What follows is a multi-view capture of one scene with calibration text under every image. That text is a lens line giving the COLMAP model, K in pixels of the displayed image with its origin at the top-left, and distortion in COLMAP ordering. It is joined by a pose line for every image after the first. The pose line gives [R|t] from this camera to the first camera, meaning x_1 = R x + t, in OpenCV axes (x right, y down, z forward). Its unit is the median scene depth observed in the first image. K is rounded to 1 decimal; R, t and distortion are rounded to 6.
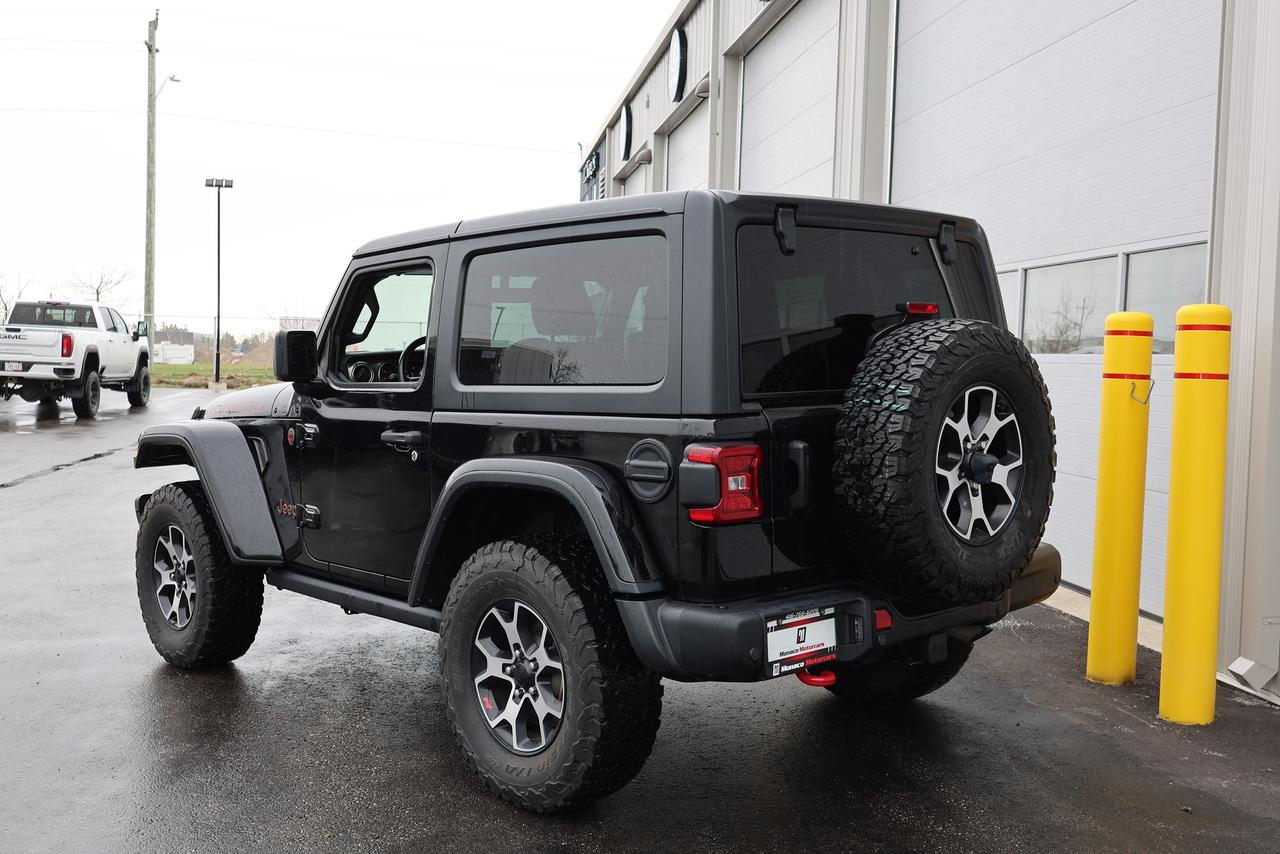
lens RADIAL K [[1304.1, 0, 635.8], [0, 1304.1, 430.2], [0, 0, 1]] dist [0.005797, 0.000000]
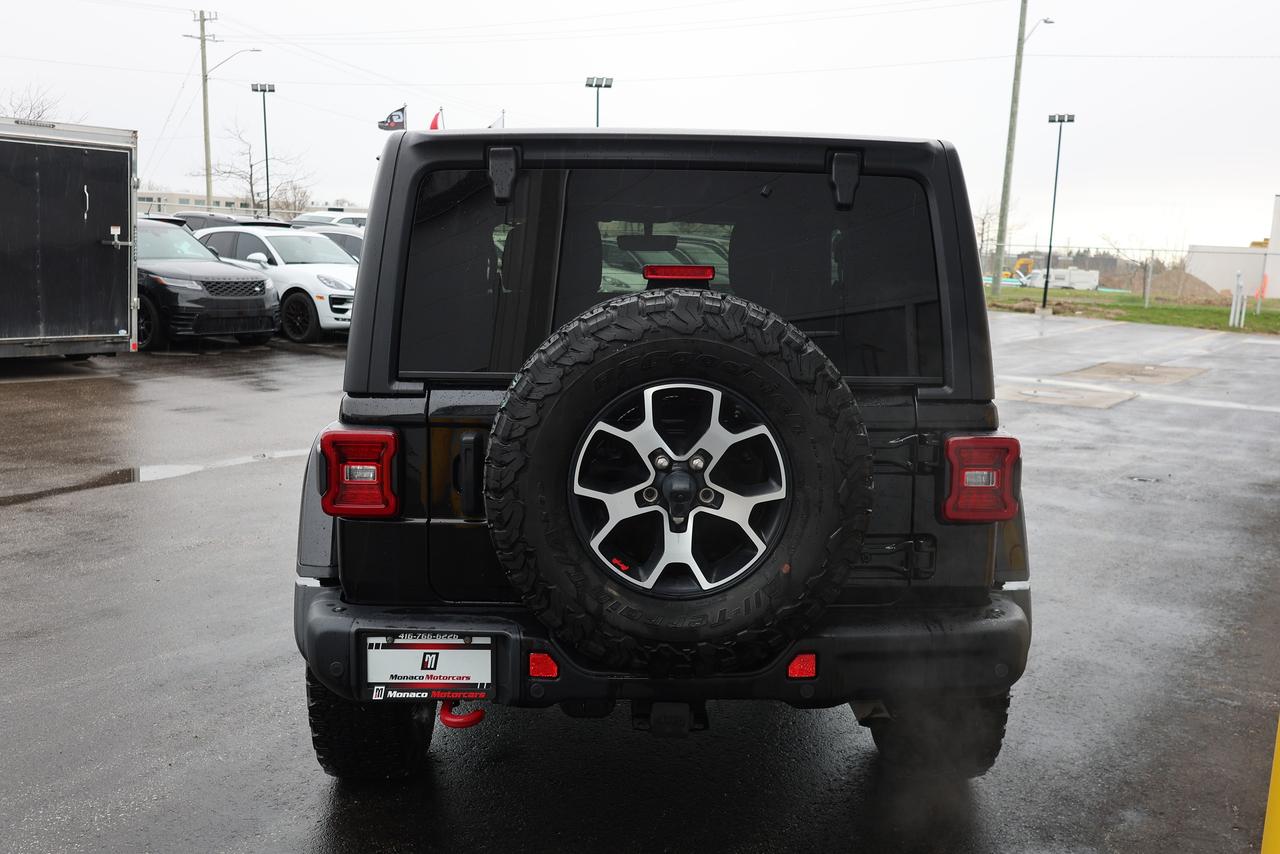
lens RADIAL K [[1179.2, 0, 644.5], [0, 1179.2, 428.4], [0, 0, 1]] dist [0.012101, 0.000000]
pose [[0.756852, 0.107344, -0.644711, 0.147356], [-0.062857, 0.993803, 0.091677, -0.014852], [0.650557, -0.028861, 0.758909, 0.106952]]
